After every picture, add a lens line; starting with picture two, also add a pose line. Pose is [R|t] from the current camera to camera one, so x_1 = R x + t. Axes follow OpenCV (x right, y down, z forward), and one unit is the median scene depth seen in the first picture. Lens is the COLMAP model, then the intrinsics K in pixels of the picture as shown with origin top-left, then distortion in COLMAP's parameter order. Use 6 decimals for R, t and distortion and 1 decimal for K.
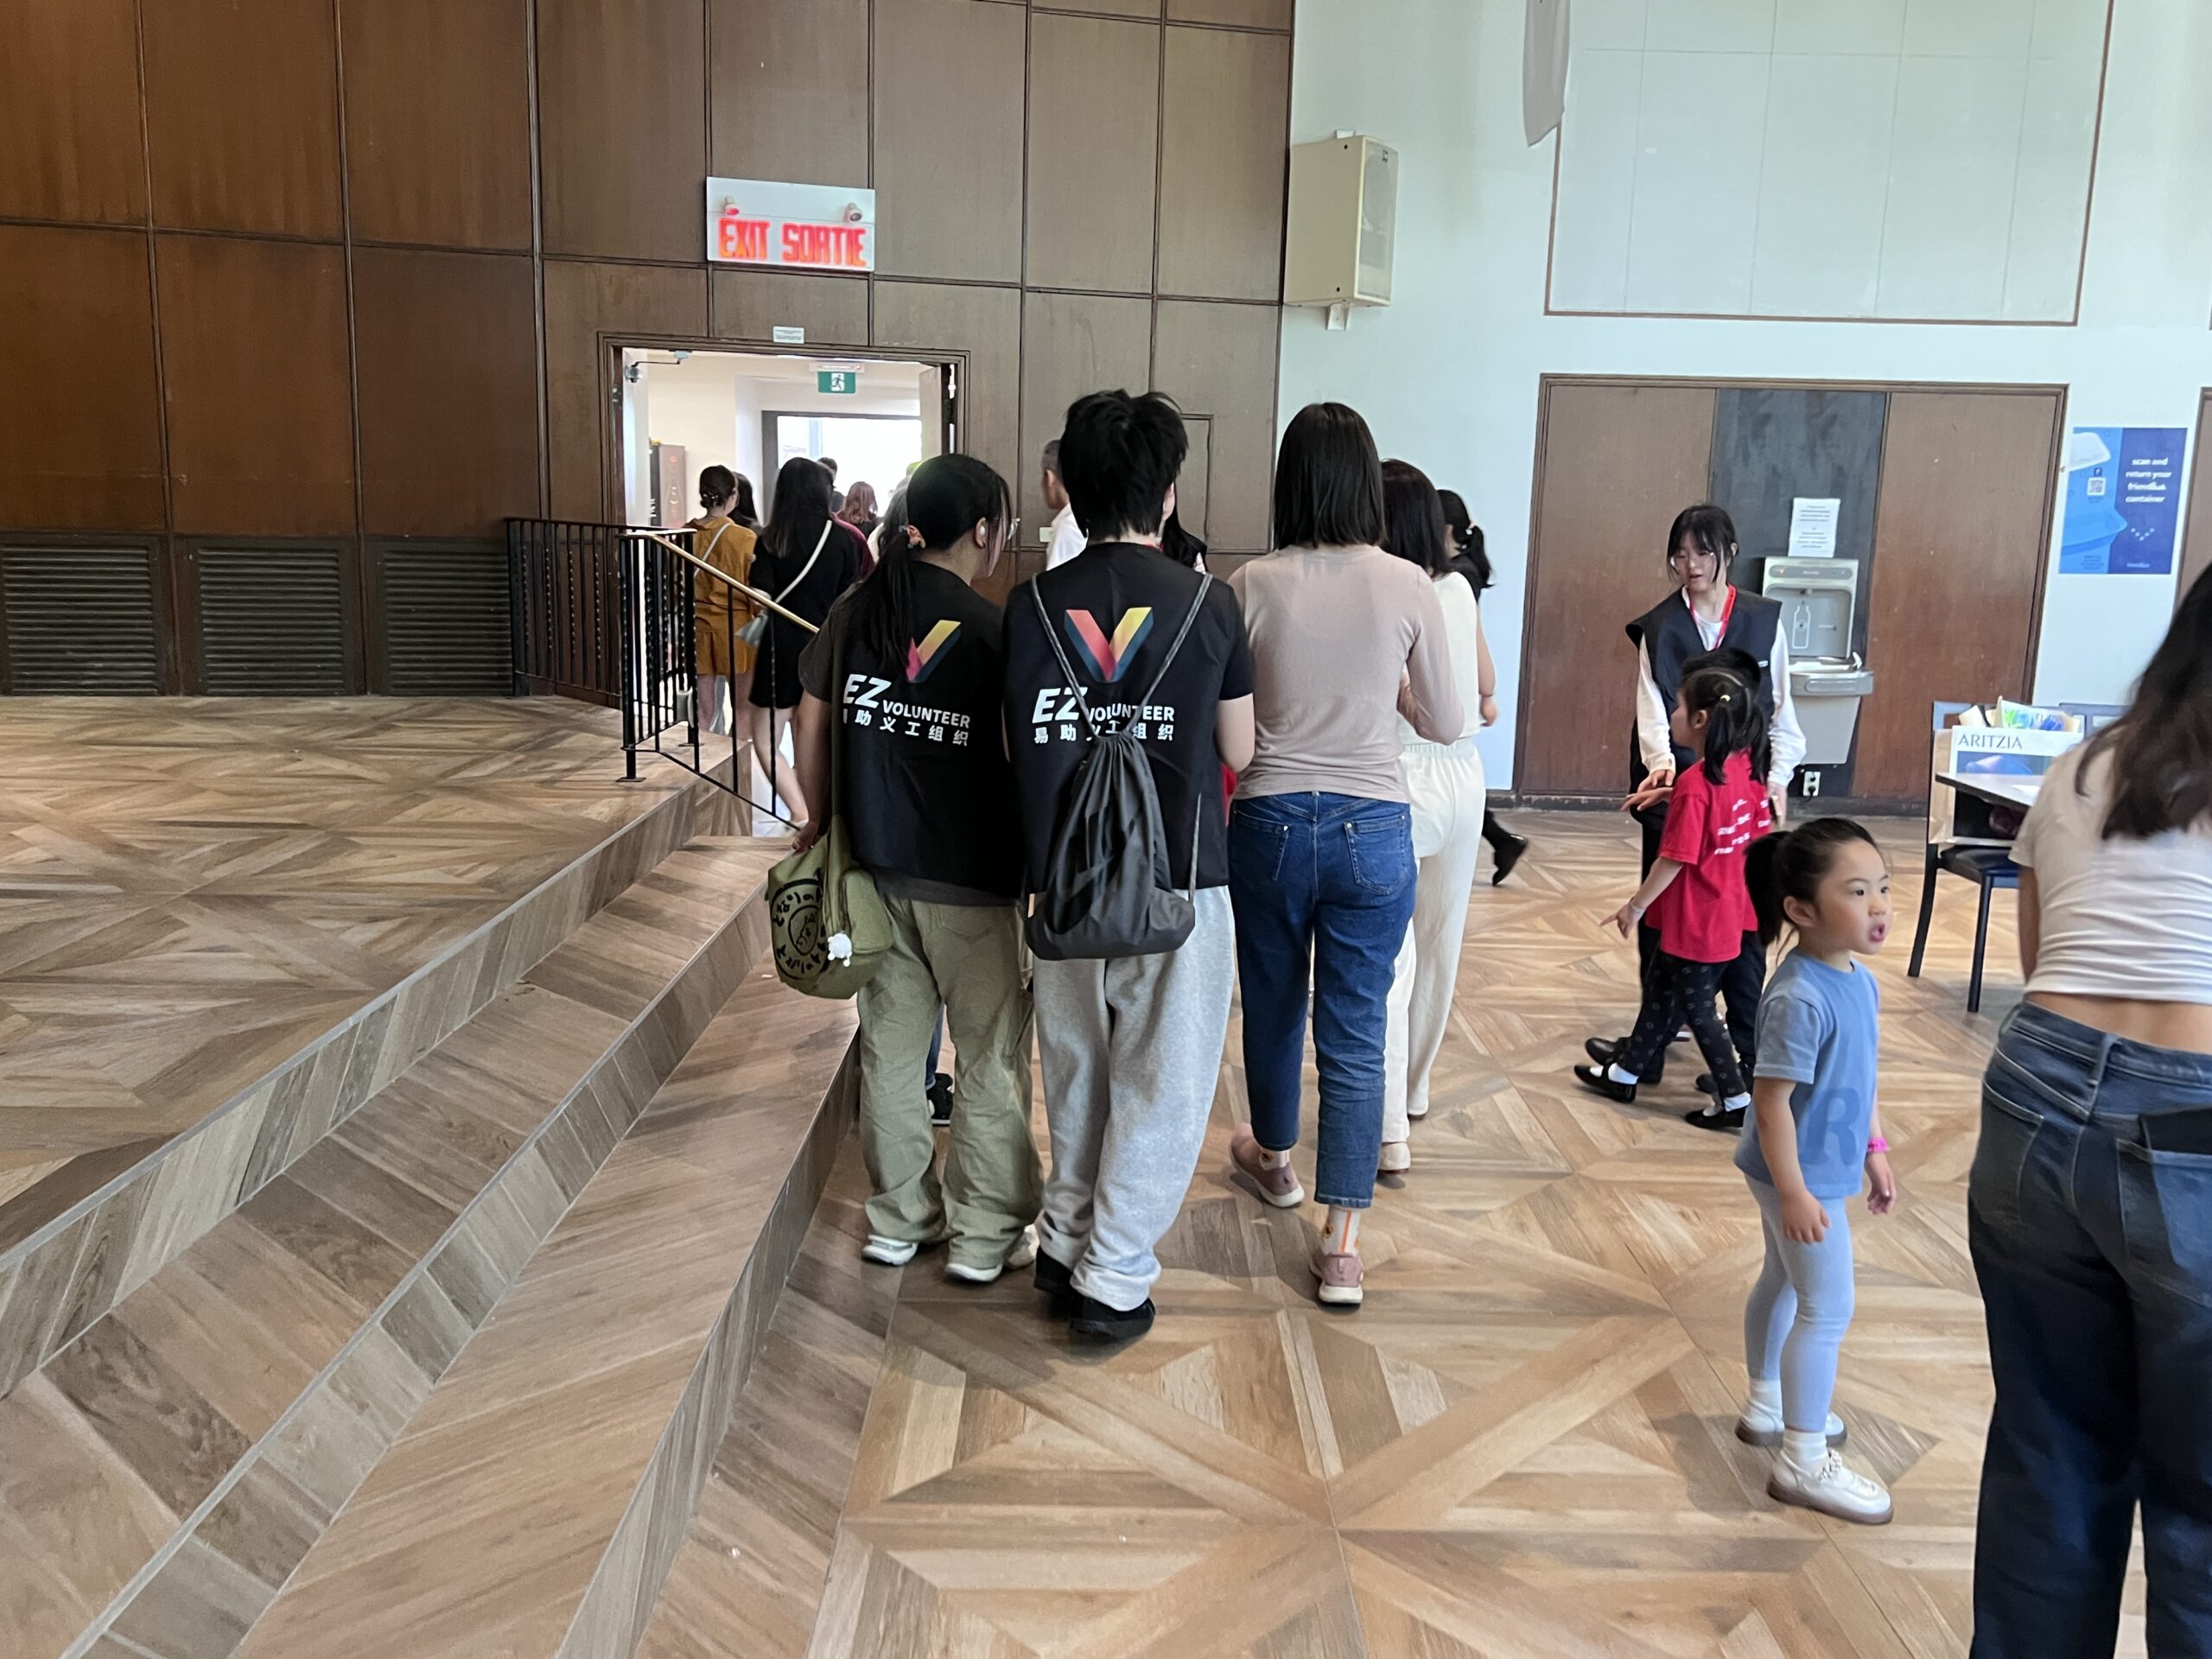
lens RADIAL K [[1815.3, 0, 1105.9], [0, 1815.3, 818.9], [0, 0, 1]] dist [0.083056, -0.130437]
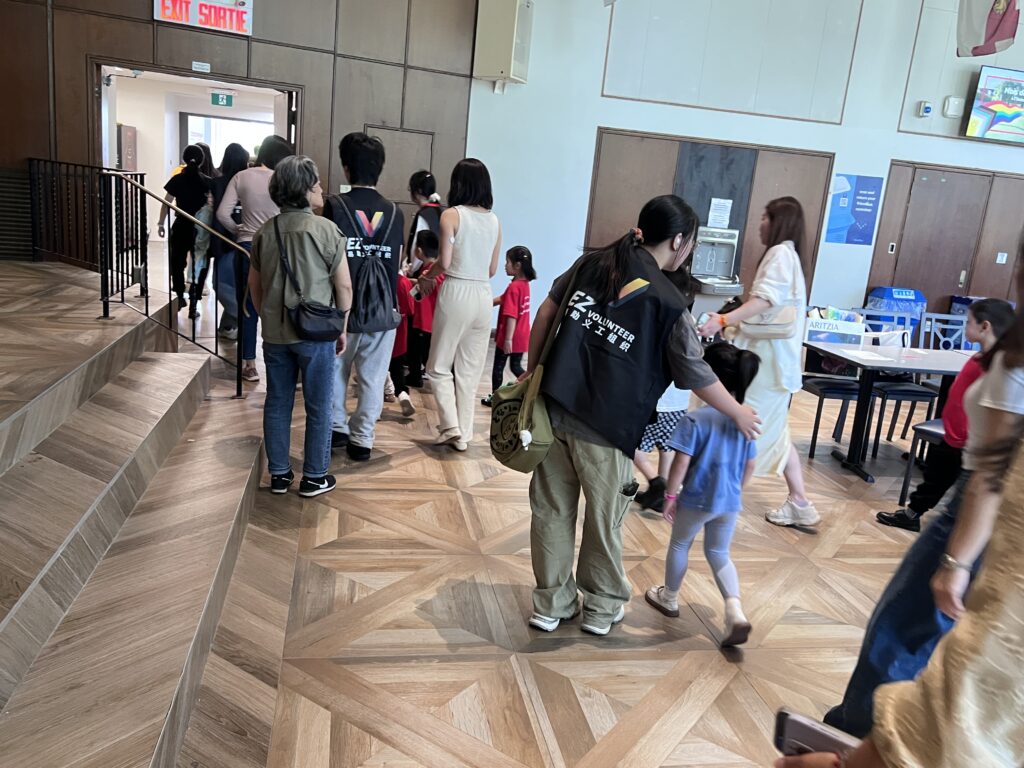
lens RADIAL K [[826.5, 0, 512.0], [0, 826.5, 384.0], [0, 0, 1]] dist [0.039384, -0.046416]
pose [[0.979060, 0.023037, 0.202264, -0.038097], [-0.036809, 0.997233, 0.064593, -0.020977], [-0.200217, -0.070685, 0.977198, 0.136152]]
